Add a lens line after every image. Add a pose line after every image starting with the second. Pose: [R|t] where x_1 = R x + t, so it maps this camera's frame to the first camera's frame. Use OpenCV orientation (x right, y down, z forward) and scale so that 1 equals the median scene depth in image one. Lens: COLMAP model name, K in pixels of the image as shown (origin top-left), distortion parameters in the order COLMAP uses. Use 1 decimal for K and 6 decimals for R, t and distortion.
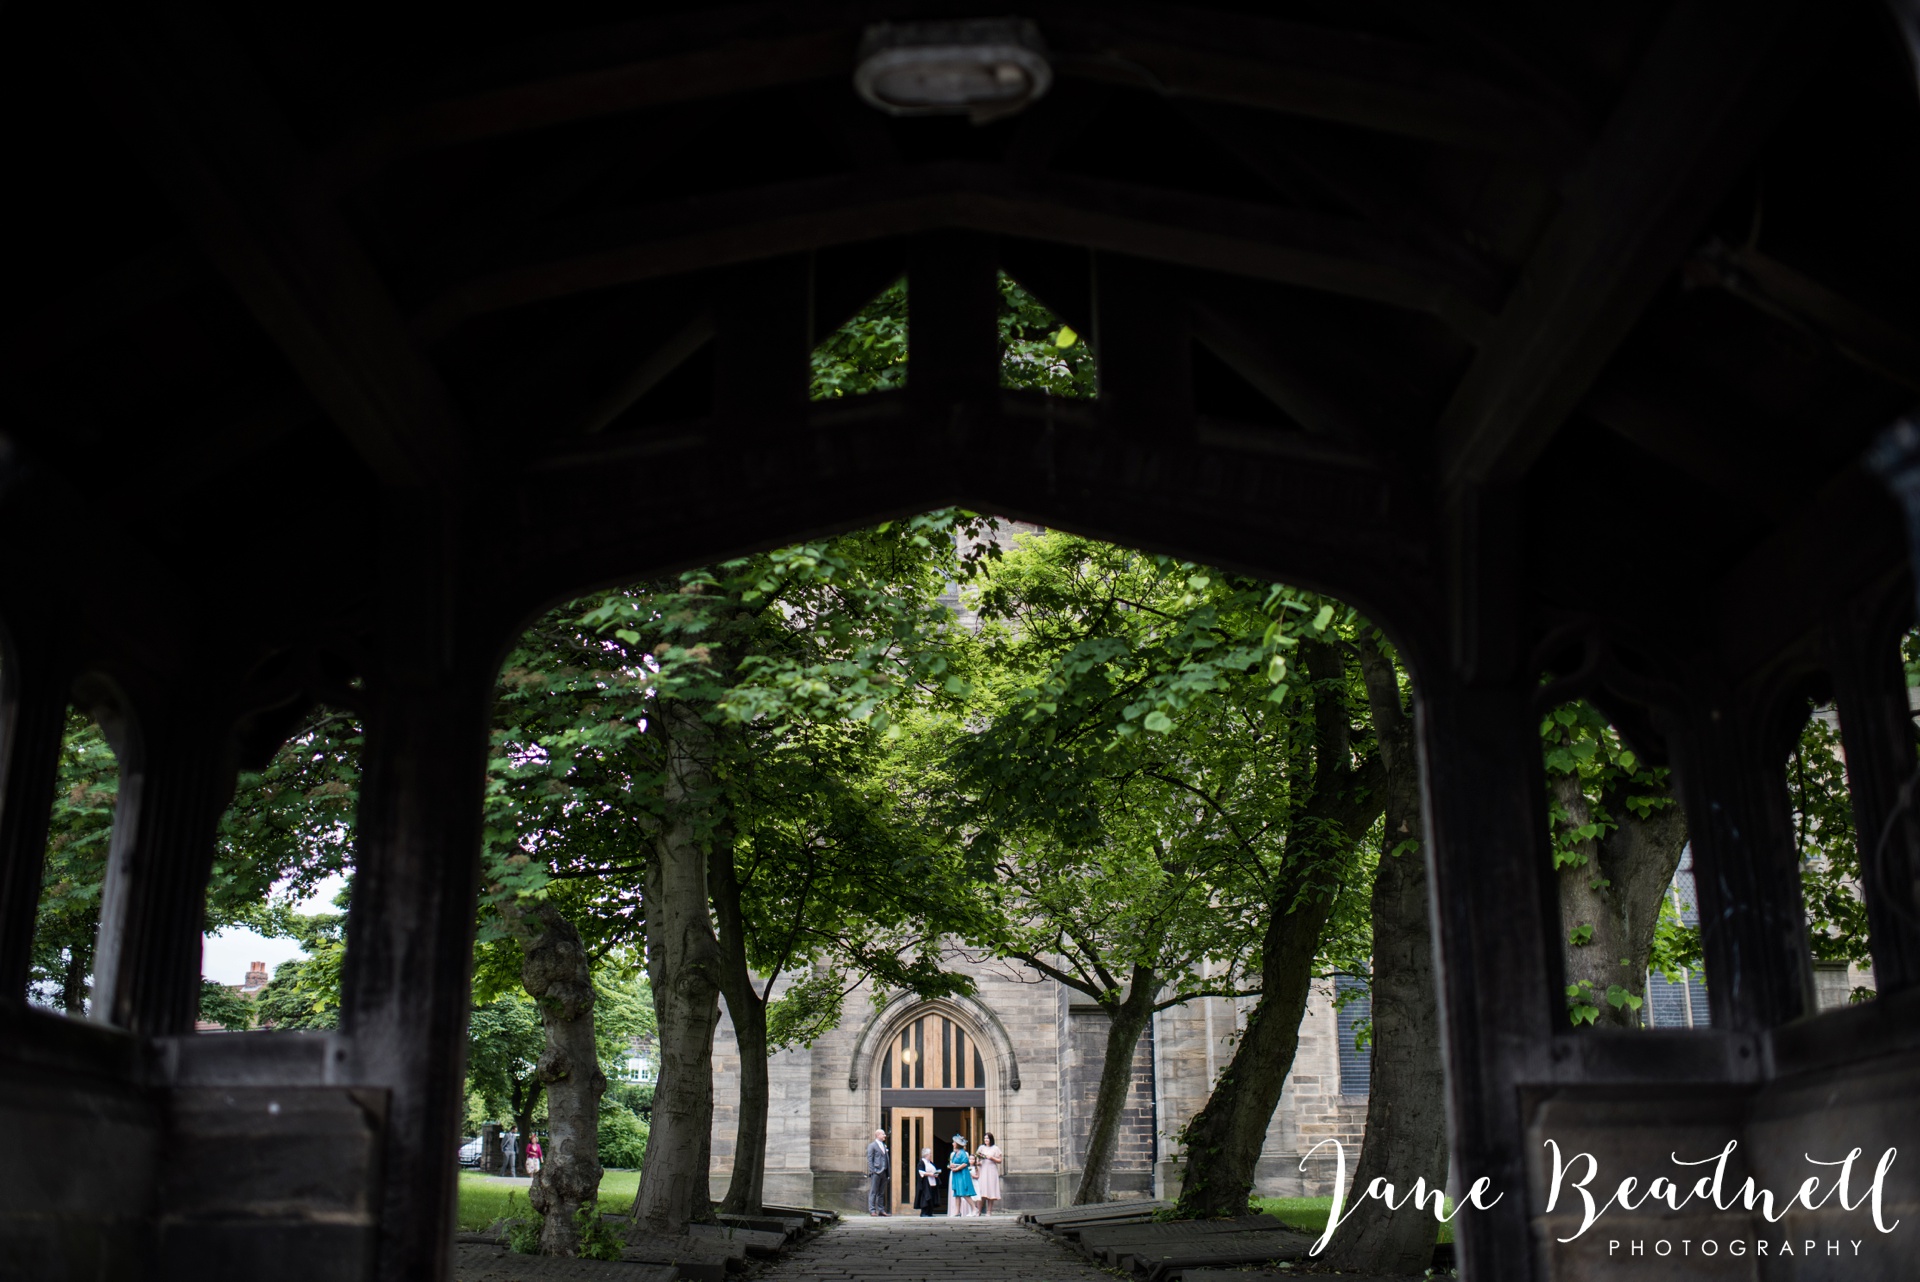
lens RADIAL K [[1874.2, 0, 960.0], [0, 1874.2, 641.0], [0, 0, 1]] dist [-0.118168, 0.113347]
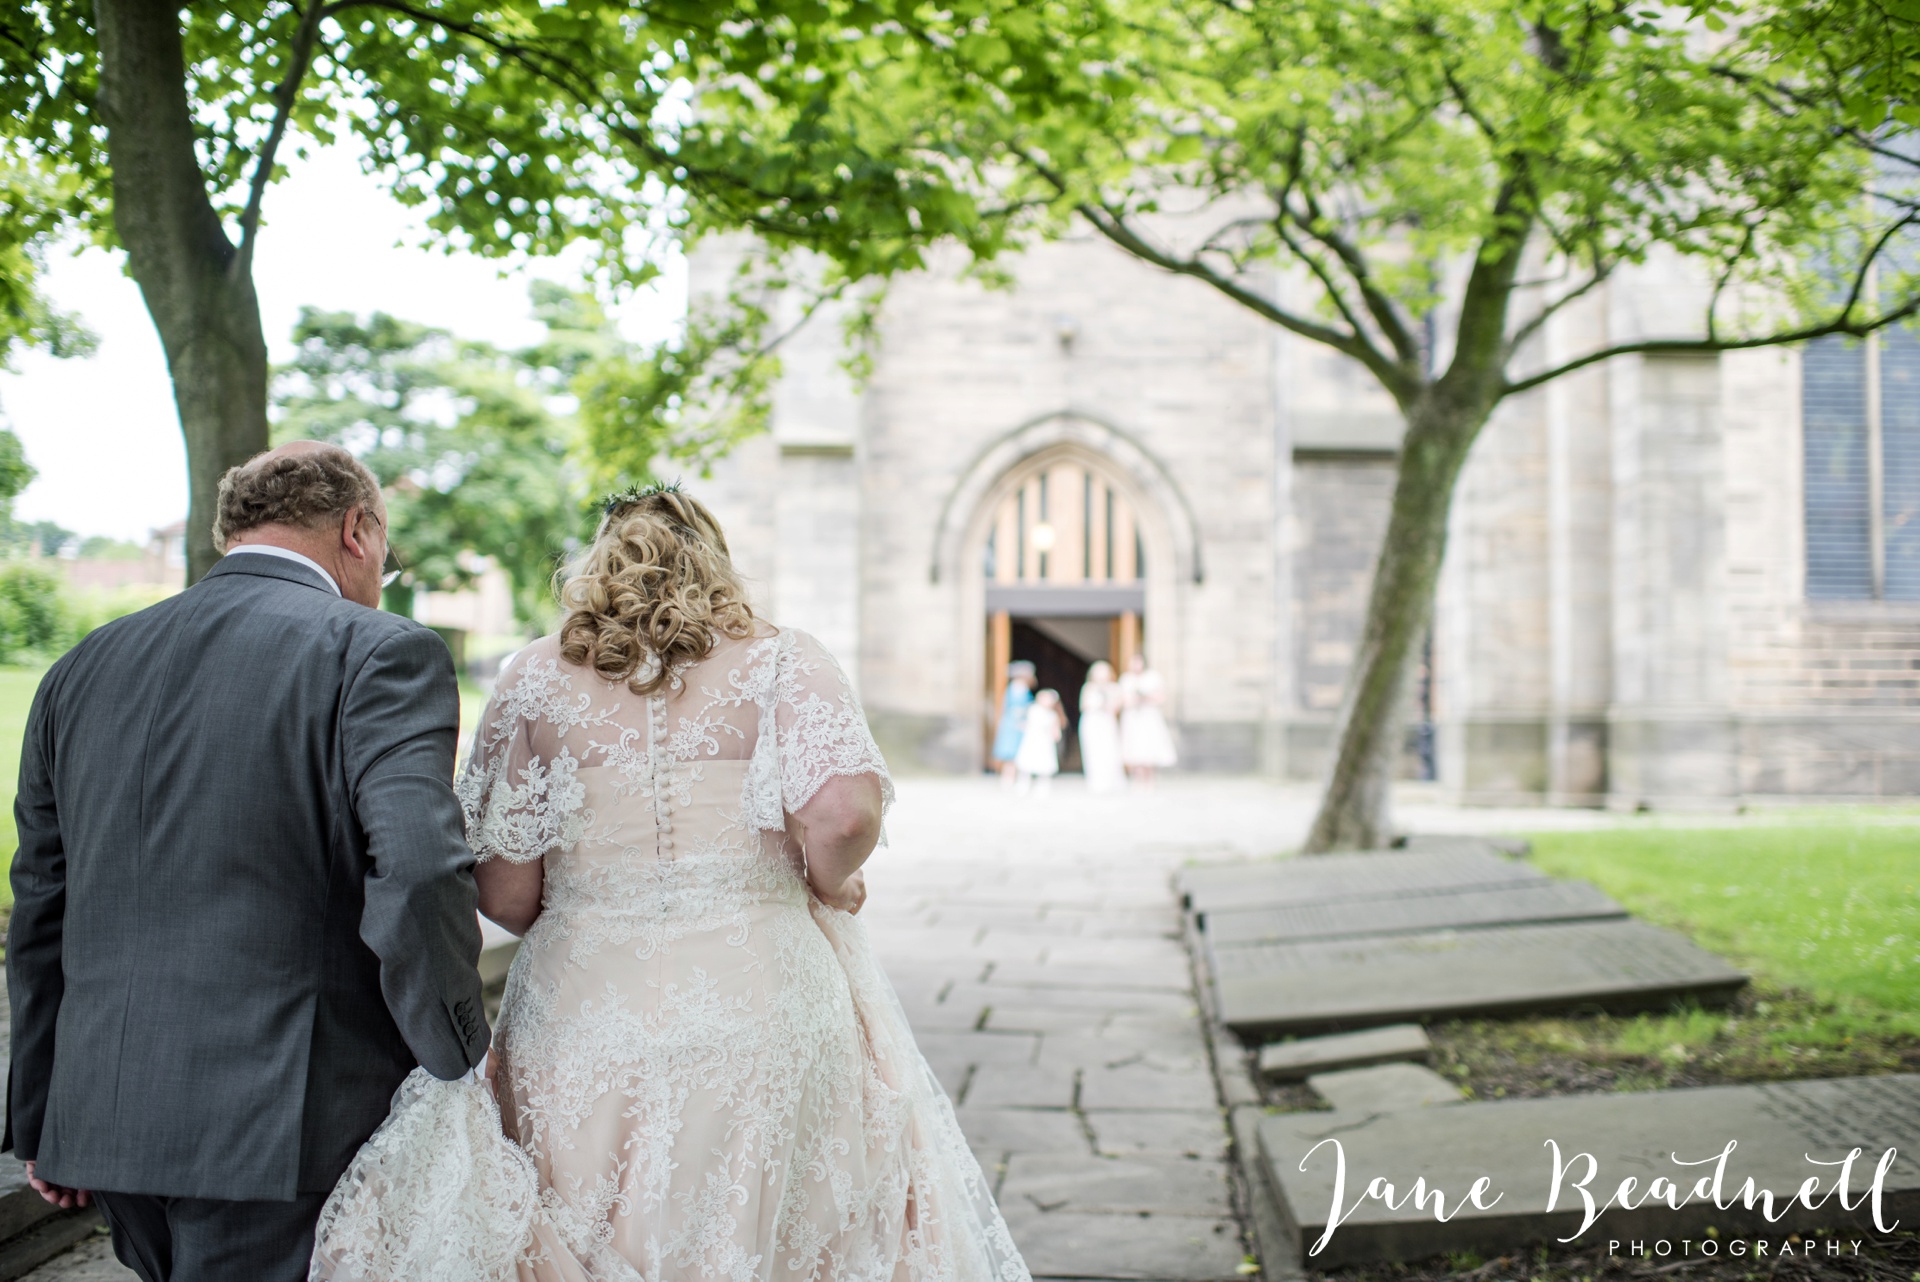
lens RADIAL K [[1874.2, 0, 960.0], [0, 1874.2, 641.0], [0, 0, 1]] dist [-0.118168, 0.113347]
pose [[0.994168, 0.009488, -0.107423, 0.018170], [0.018634, 0.966025, 0.257776, 0.098307], [0.106220, -0.258274, 0.960215, 0.395046]]
